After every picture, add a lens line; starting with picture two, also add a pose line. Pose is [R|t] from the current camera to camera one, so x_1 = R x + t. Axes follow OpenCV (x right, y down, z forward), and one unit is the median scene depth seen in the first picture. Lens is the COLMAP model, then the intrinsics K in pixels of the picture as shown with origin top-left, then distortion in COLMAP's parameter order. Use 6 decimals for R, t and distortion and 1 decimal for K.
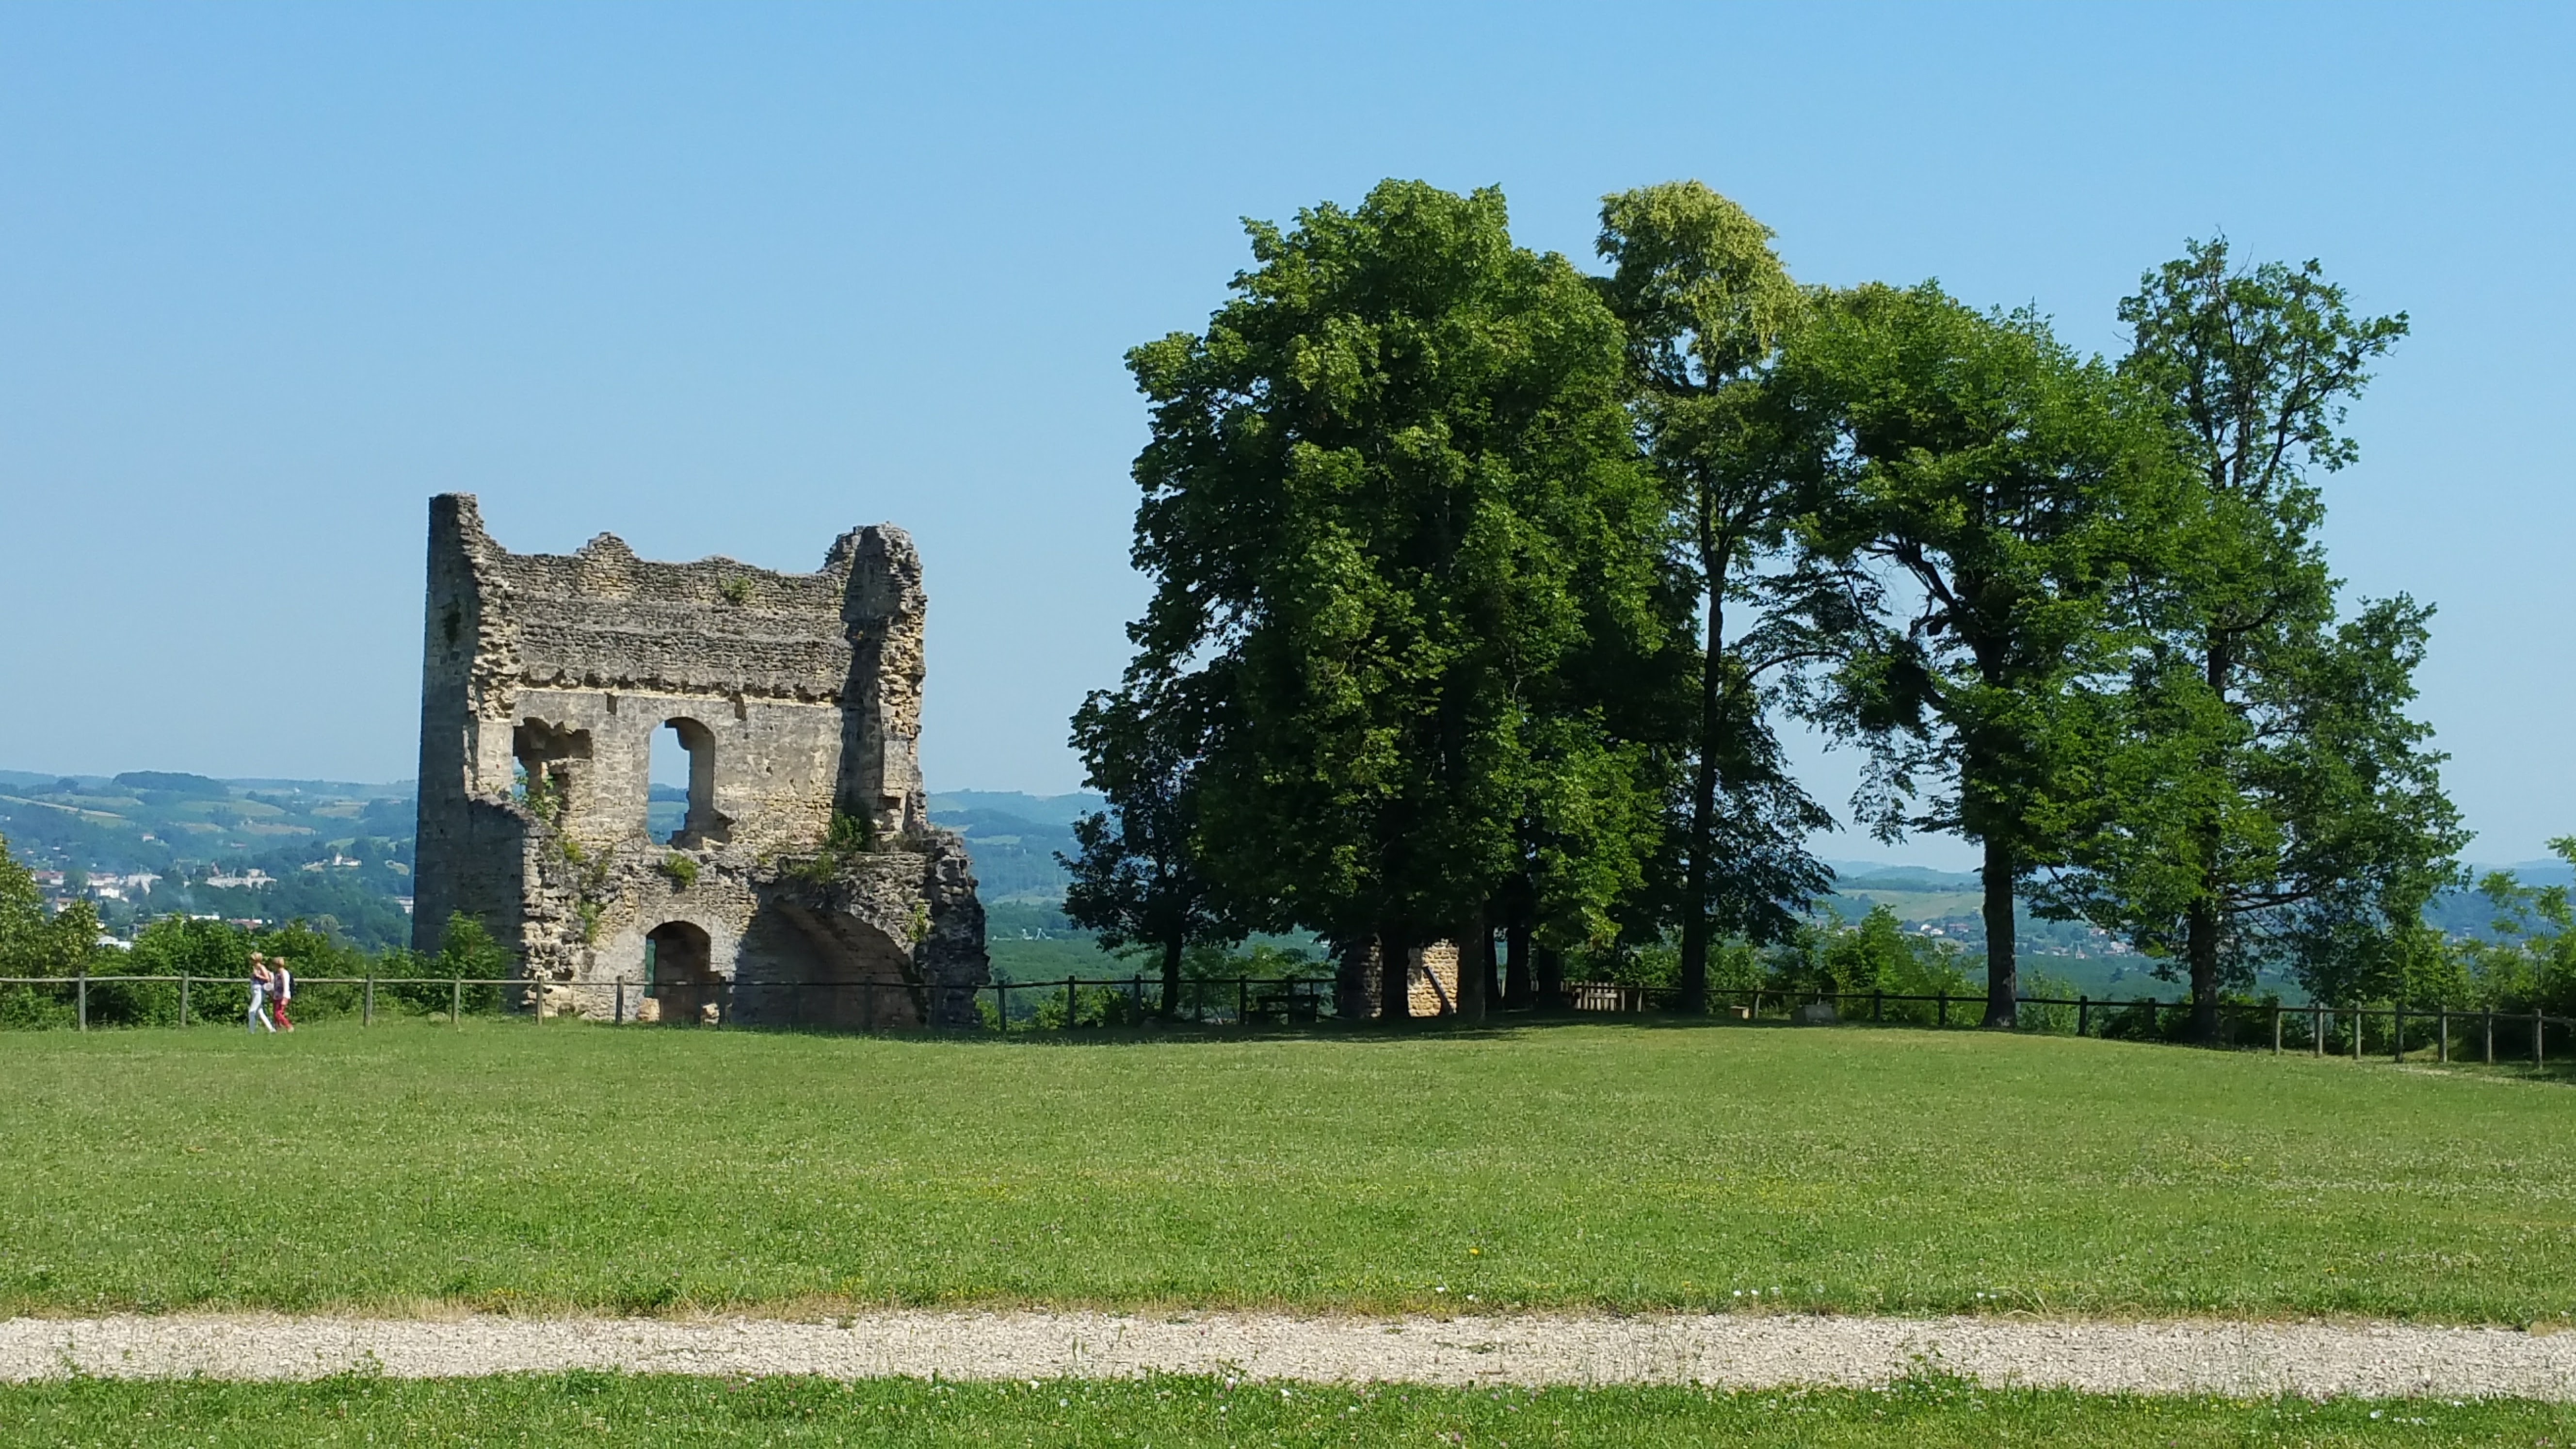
lens RADIAL K [[3282.6, 0, 1288.0], [0, 3282.6, 724.5], [0, 0, 1]] dist [0.017101, 0.020807]
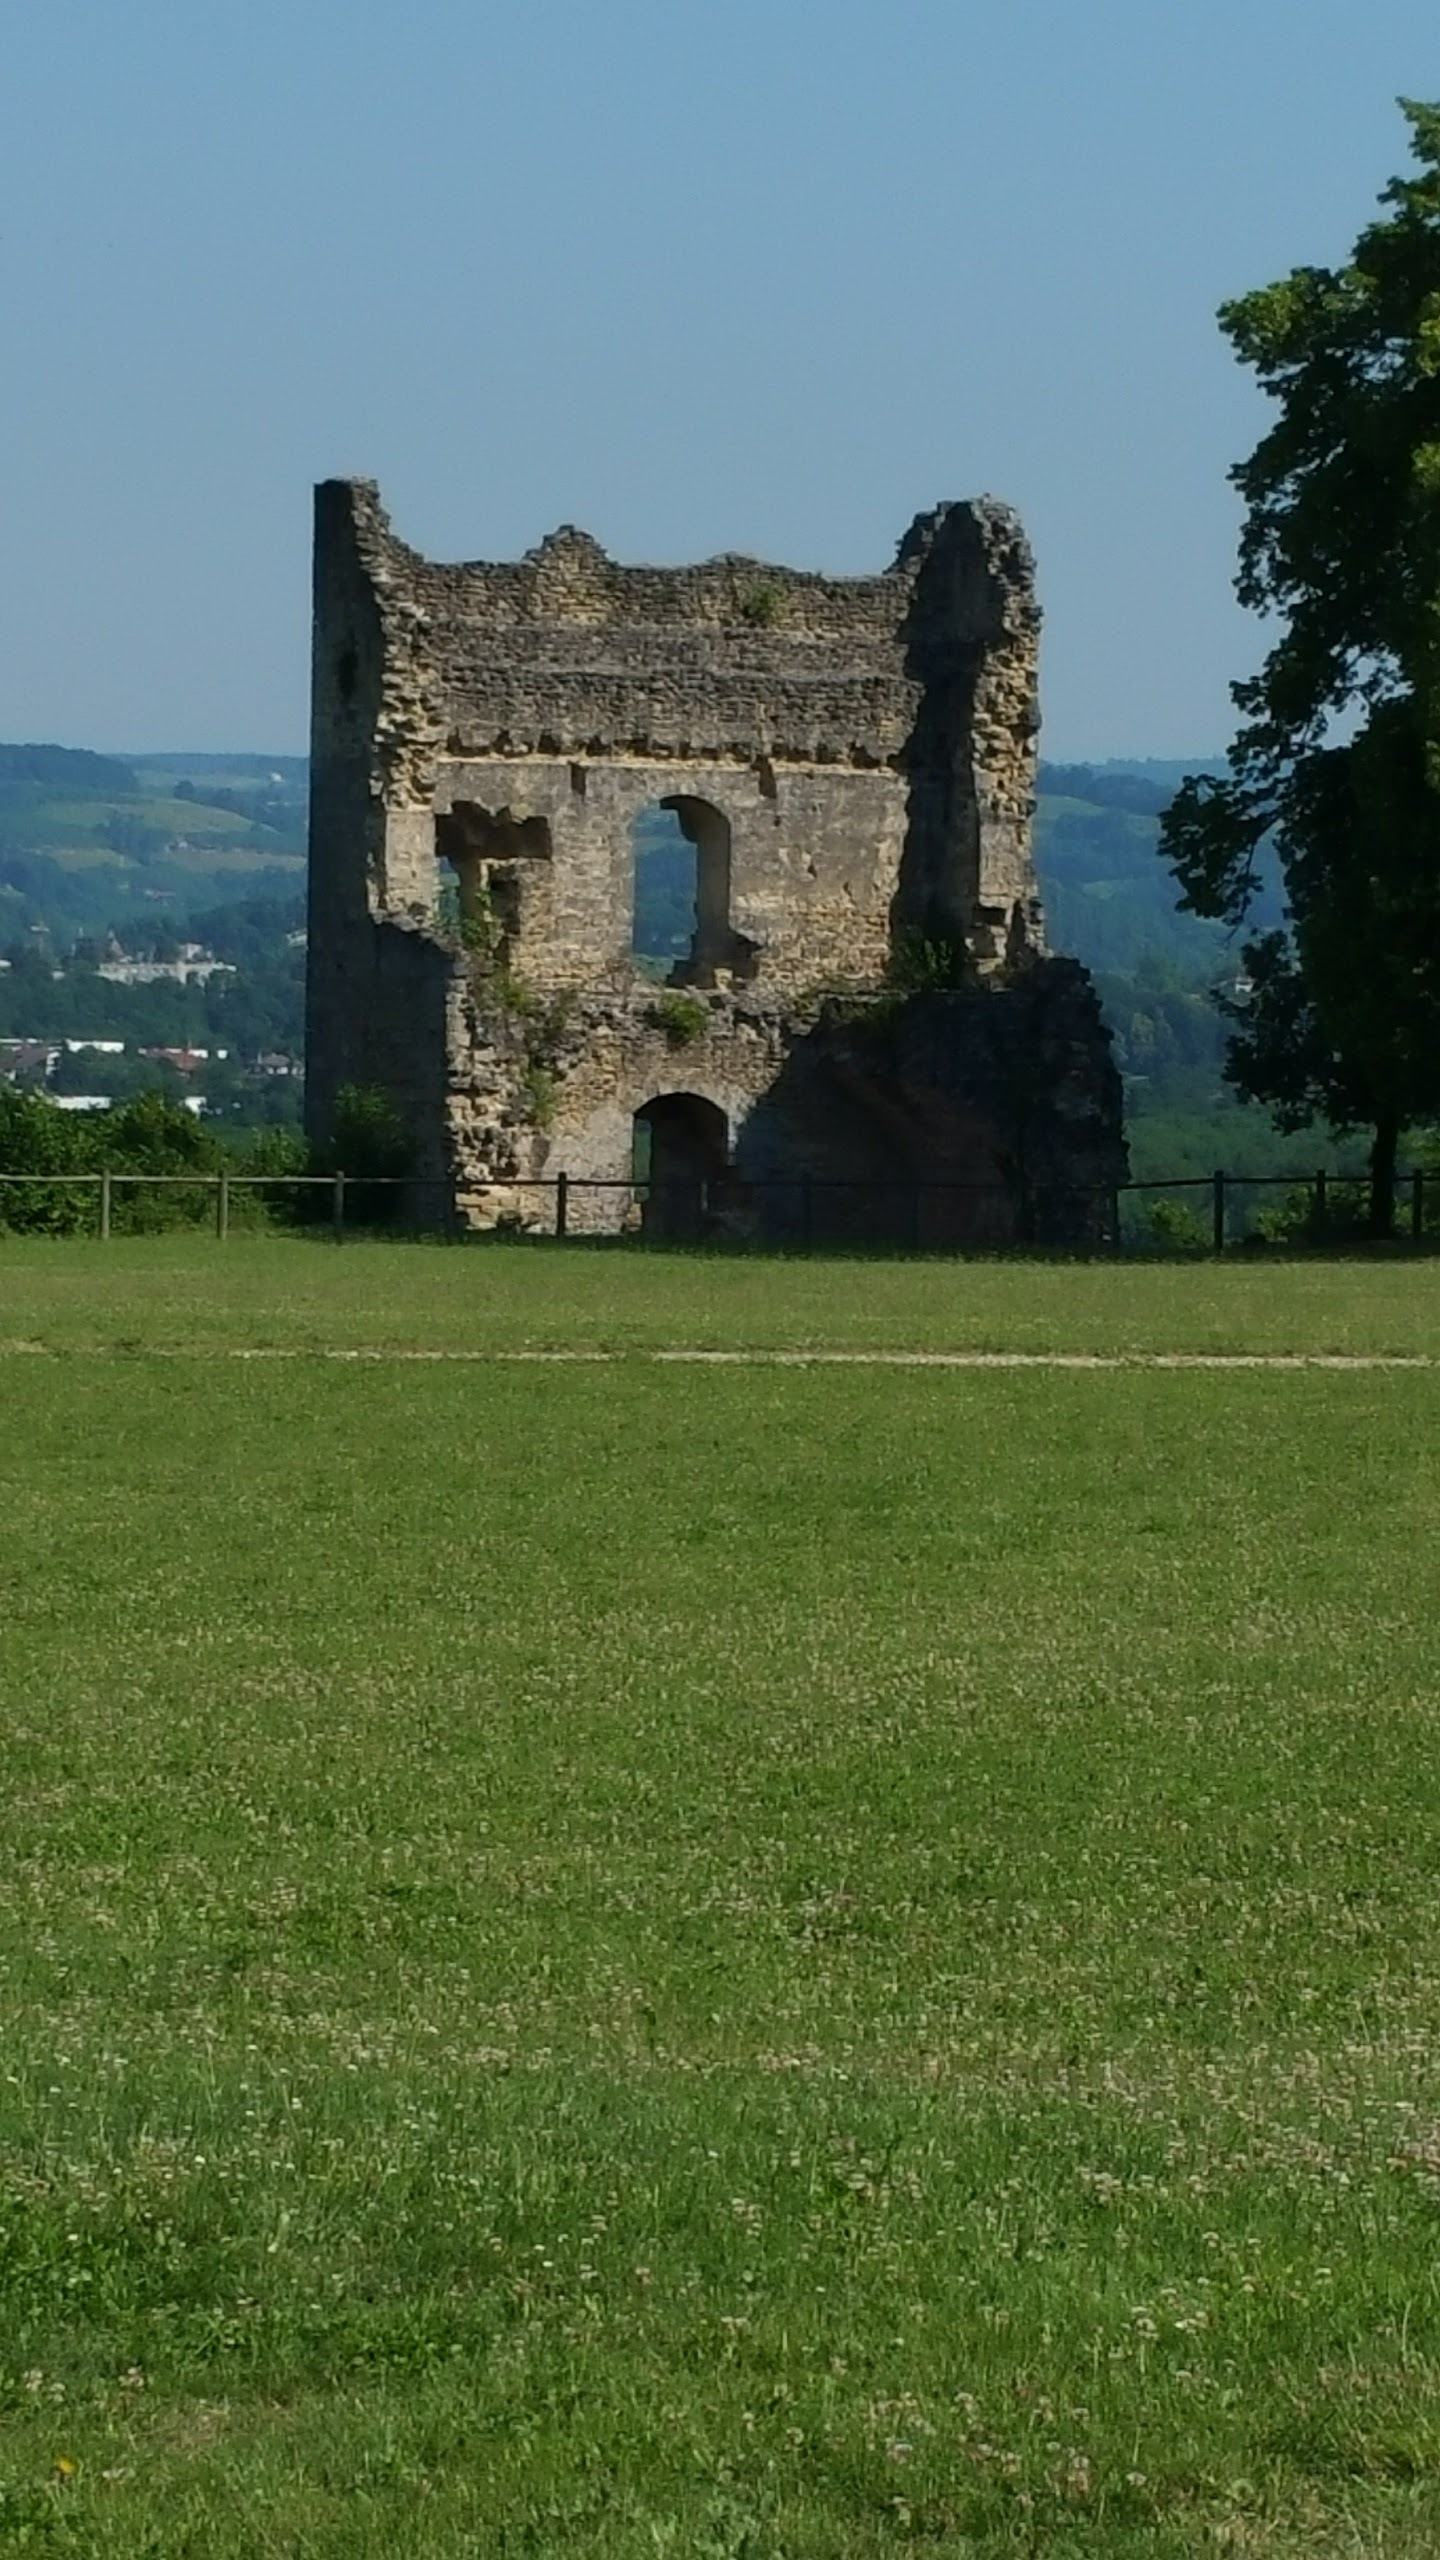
lens RADIAL K [[4084.3, 0, 720.0], [0, 4084.3, 1280.0], [0, 0, 1]] dist [-0.031434, 0.001376]
pose [[0.989954, 0.002547, -0.141366, -0.055127], [0.011921, 0.994774, 0.101405, 0.011983], [0.140886, -0.102071, 0.984750, 0.150010]]
